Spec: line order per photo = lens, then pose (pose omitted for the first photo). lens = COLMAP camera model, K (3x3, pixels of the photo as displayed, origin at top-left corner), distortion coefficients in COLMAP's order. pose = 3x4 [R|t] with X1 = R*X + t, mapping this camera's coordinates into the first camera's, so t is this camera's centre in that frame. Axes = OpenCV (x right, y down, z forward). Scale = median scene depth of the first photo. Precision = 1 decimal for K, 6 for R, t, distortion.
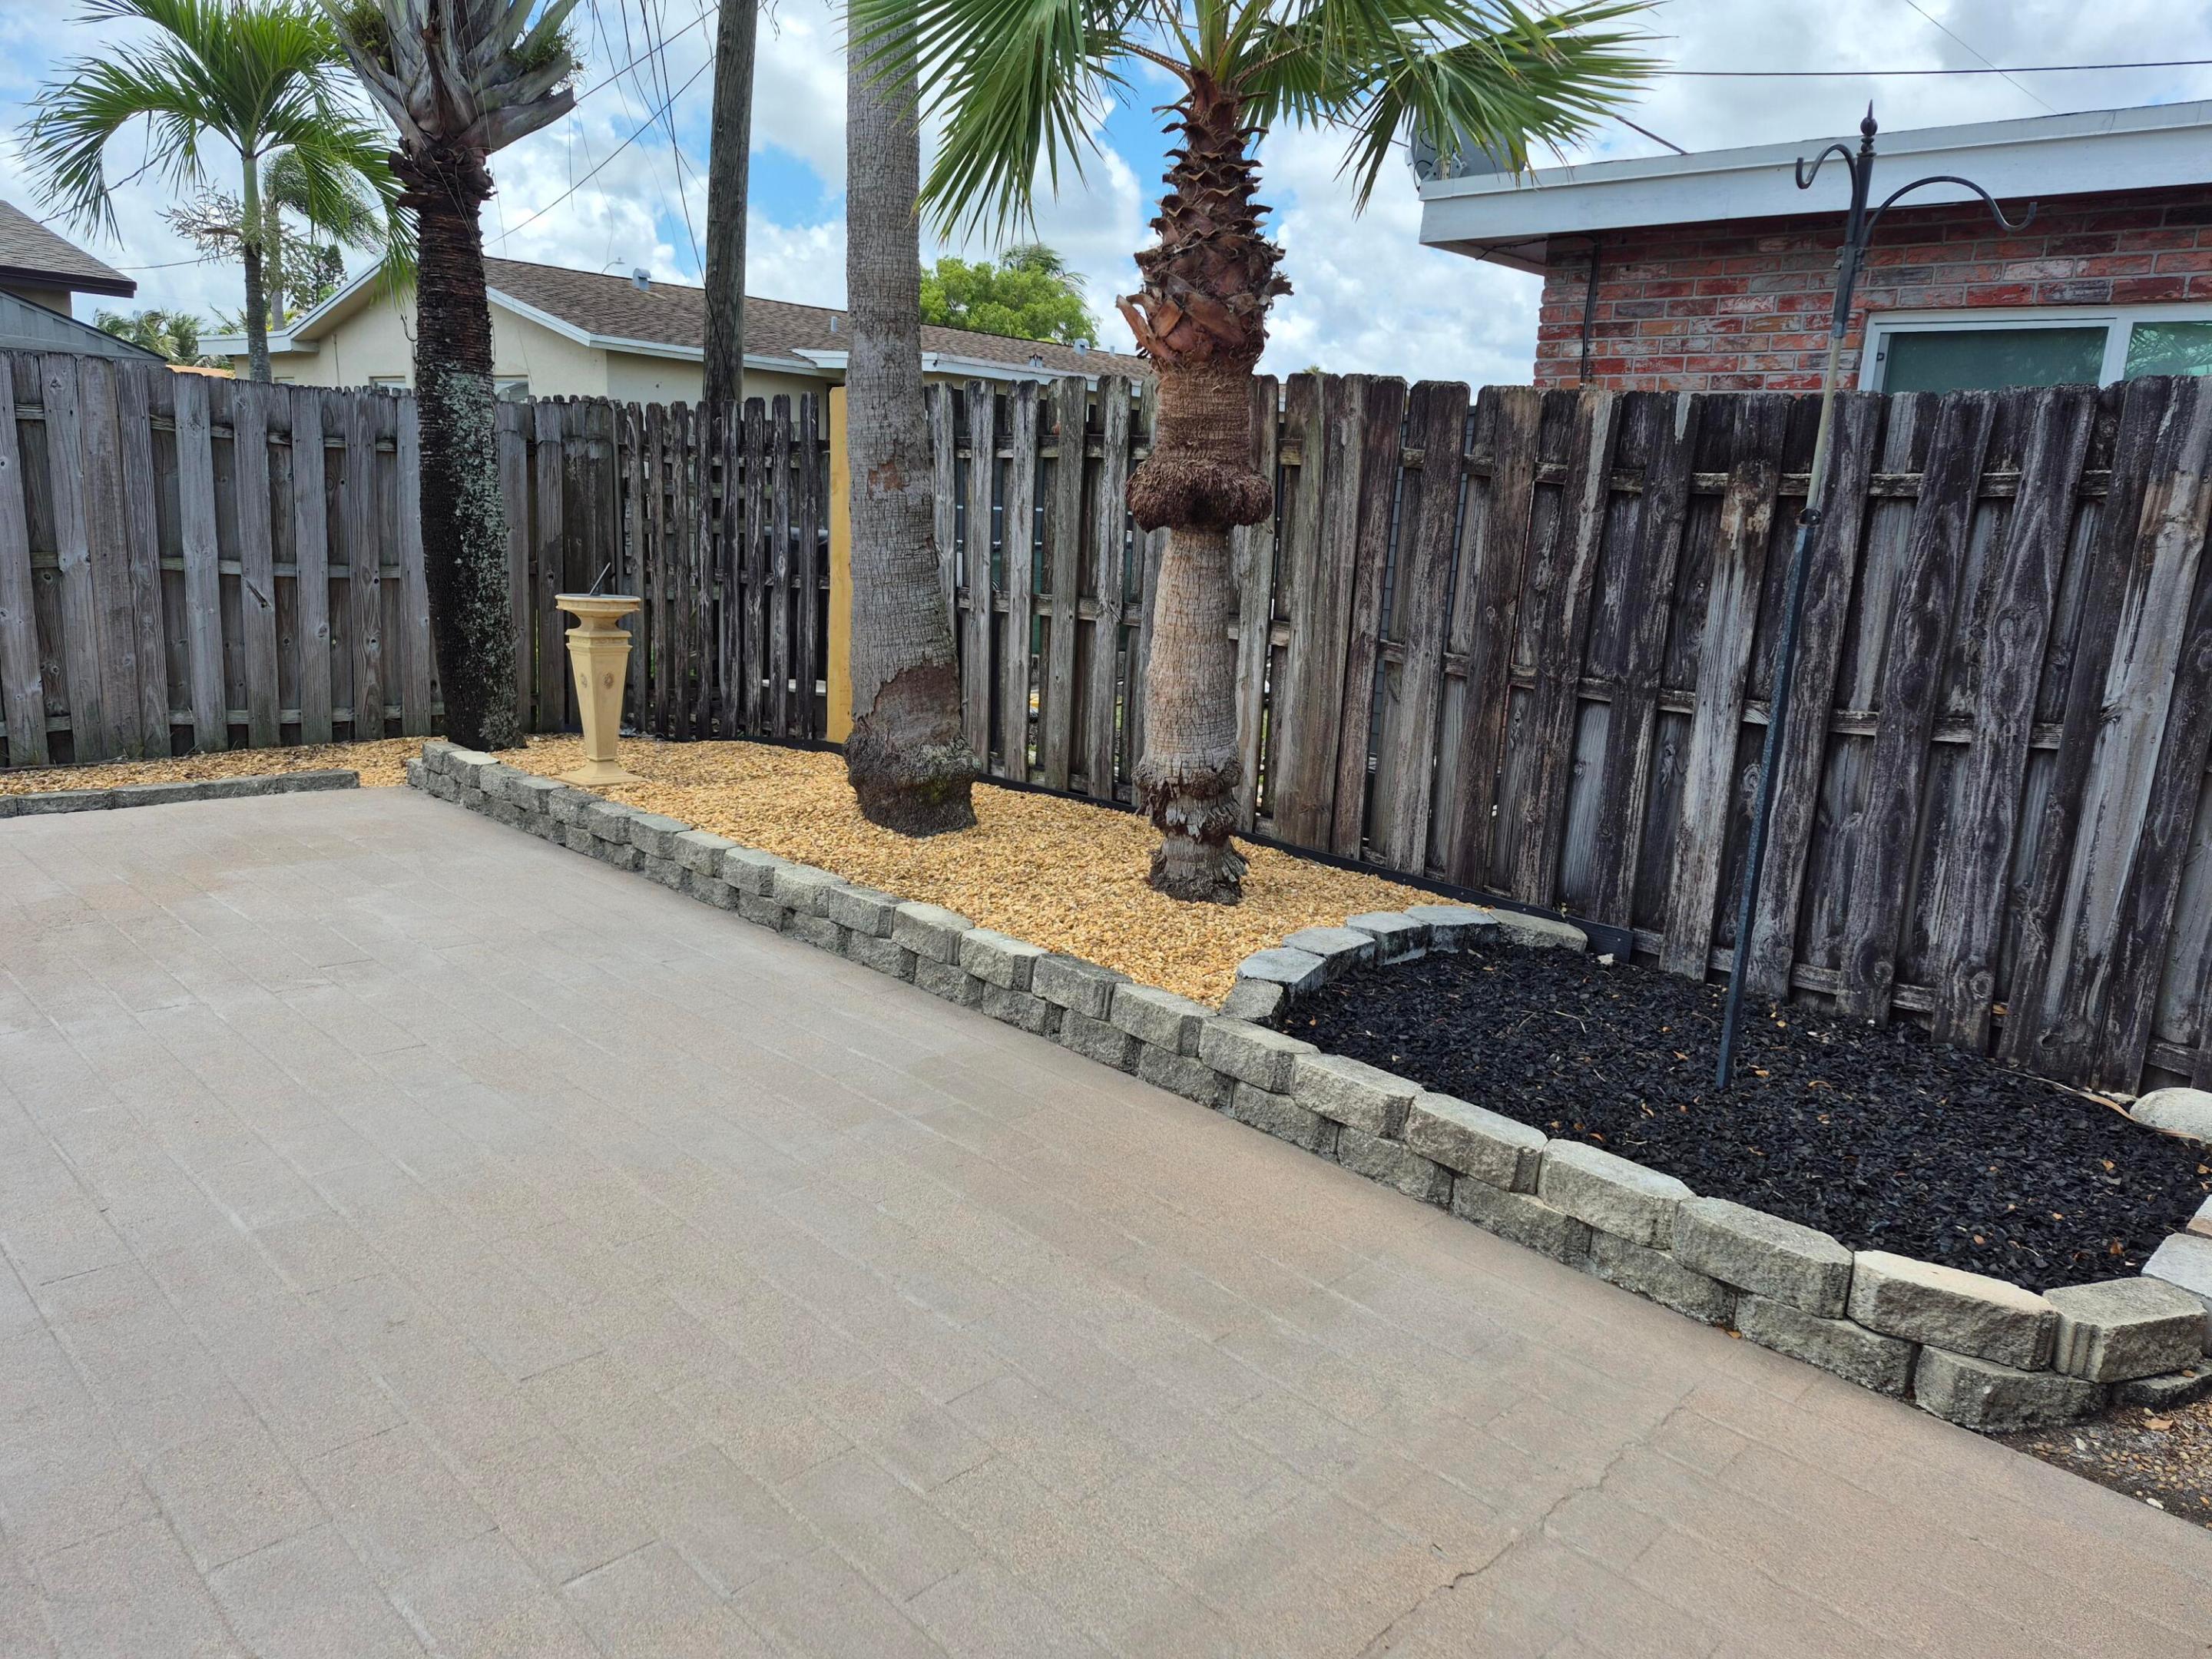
lens RADIAL K [[1544.7, 0, 1113.1], [0, 1544.7, 833.7], [0, 0, 1]] dist [0.073679, -0.073319]
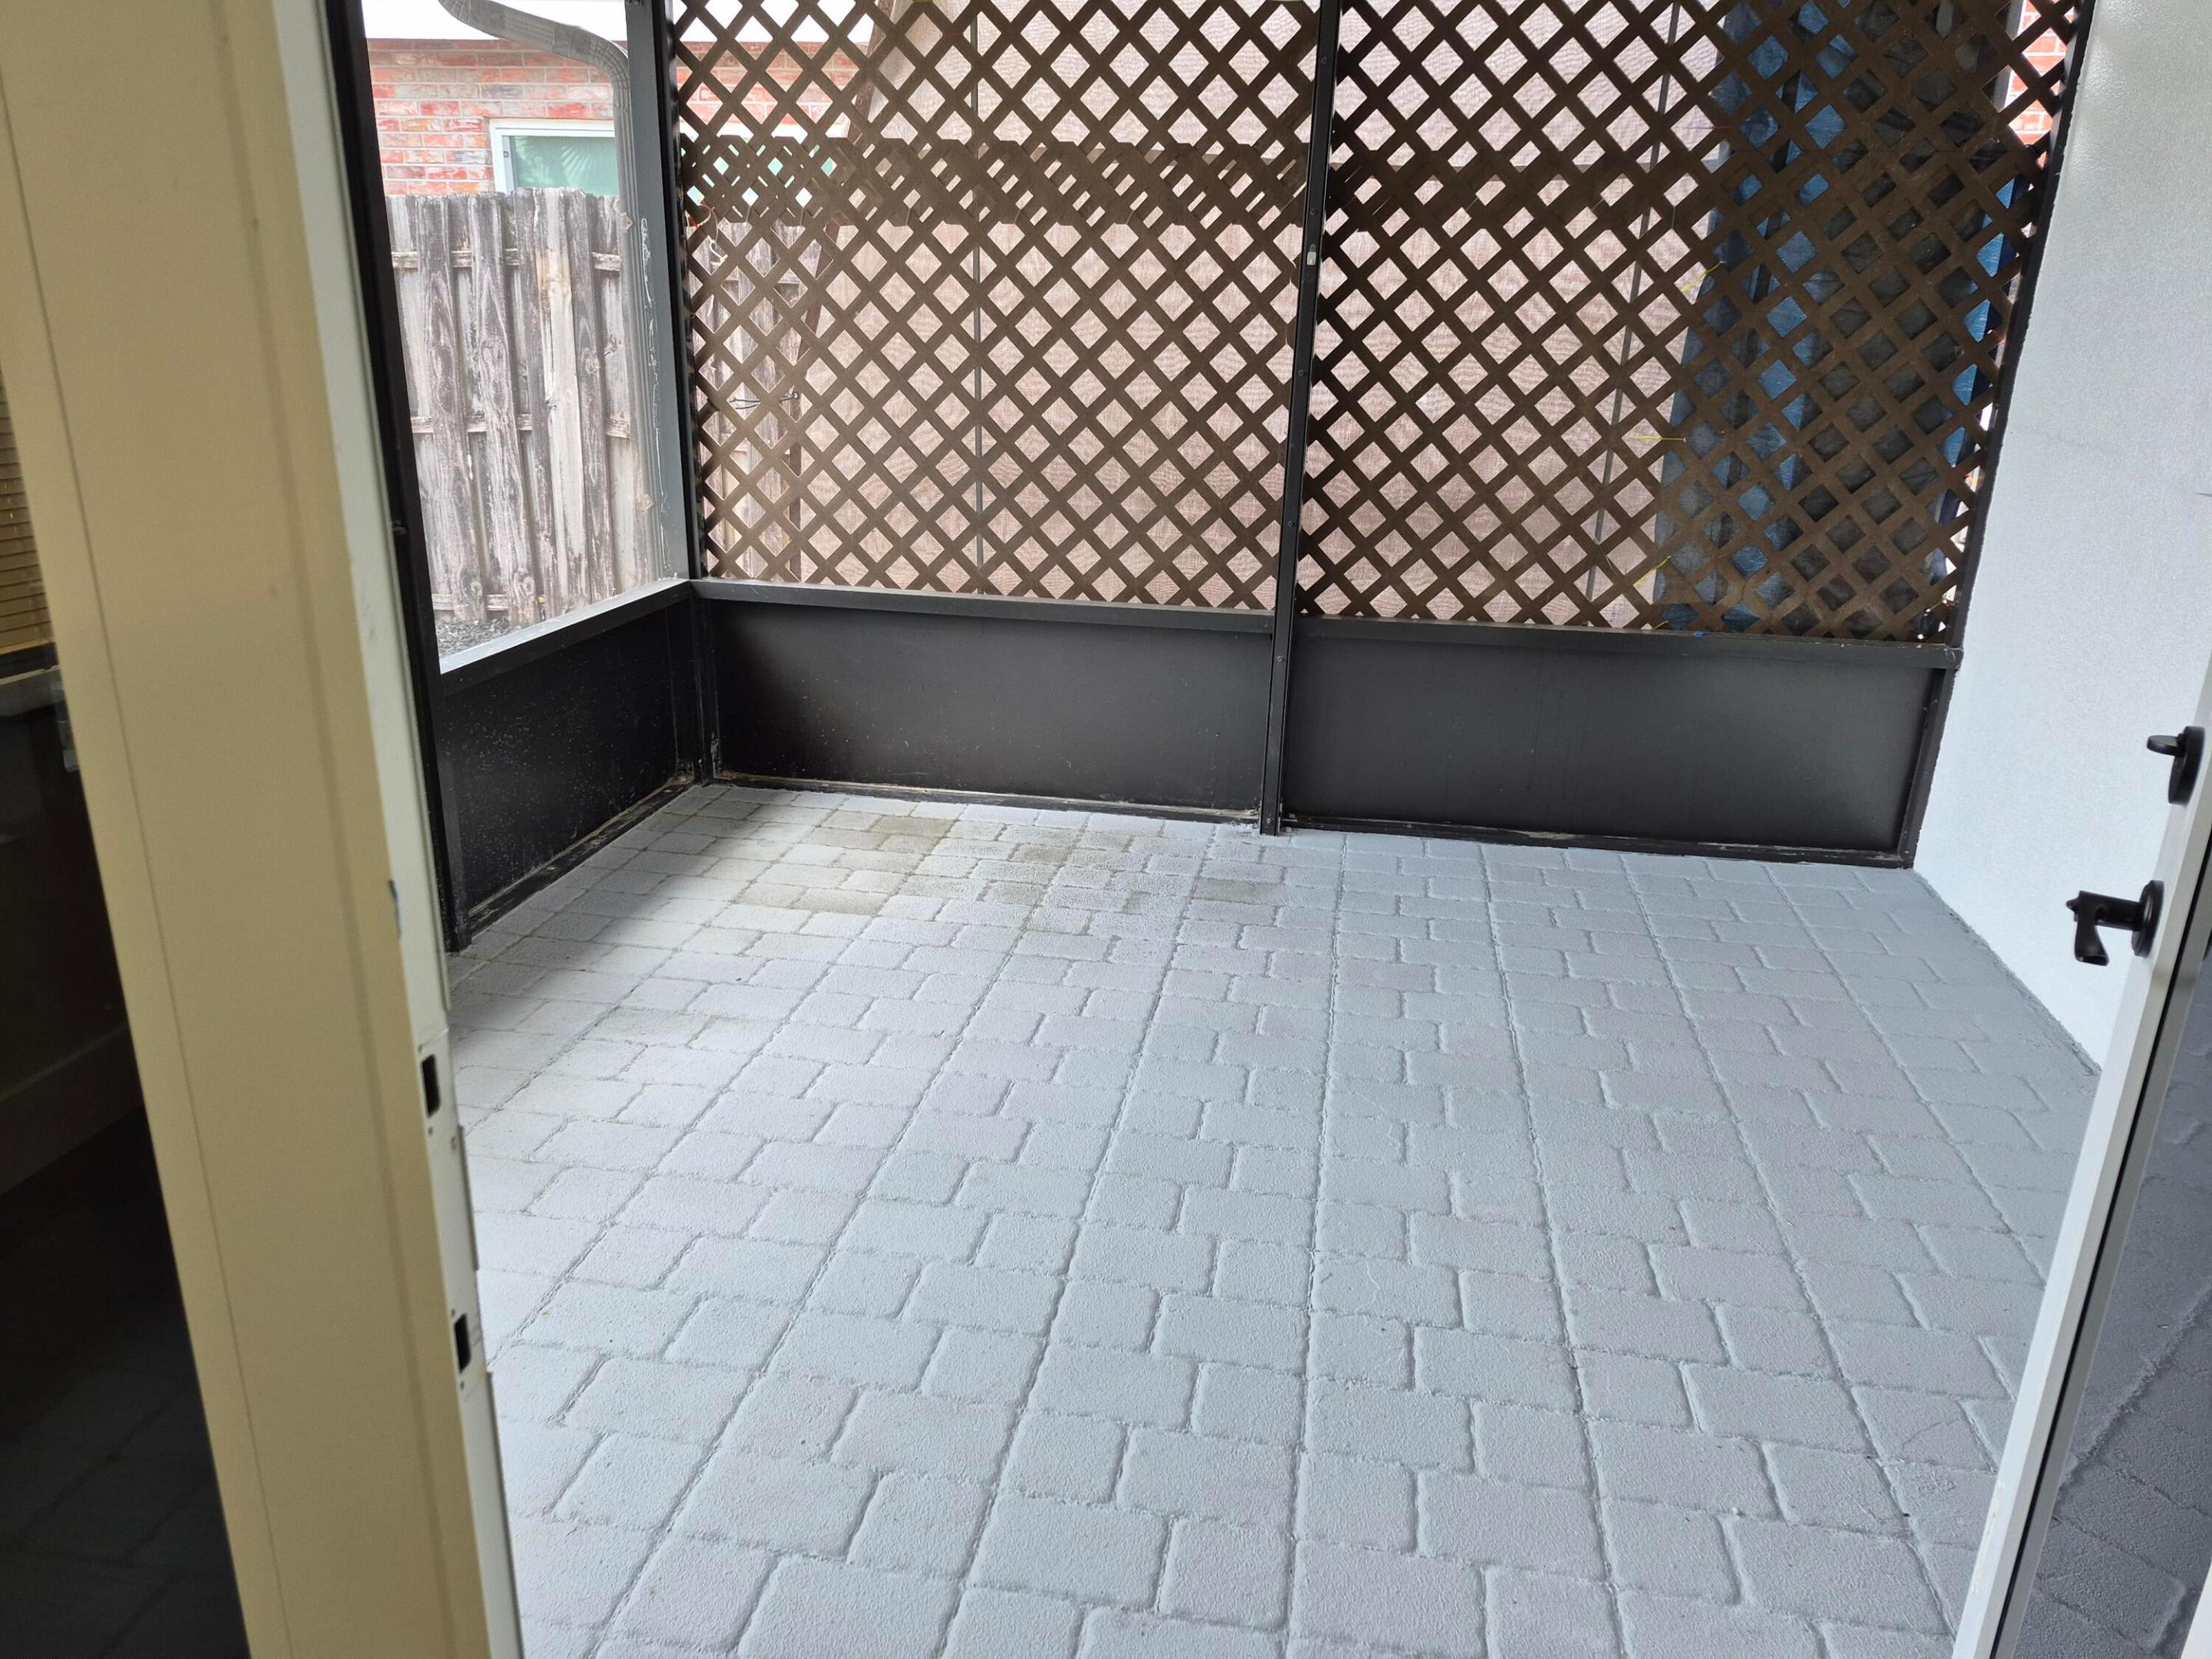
lens RADIAL K [[1544.7, 0, 1097.4], [0, 1544.7, 823.8], [0, 0, 1]] dist [0.073679, -0.073319]
pose [[0.831497, -0.213310, 0.512945, 0.168054], [0.144018, 0.974546, 0.171811, 0.143461], [-0.536537, -0.068987, 0.841052, -0.666634]]
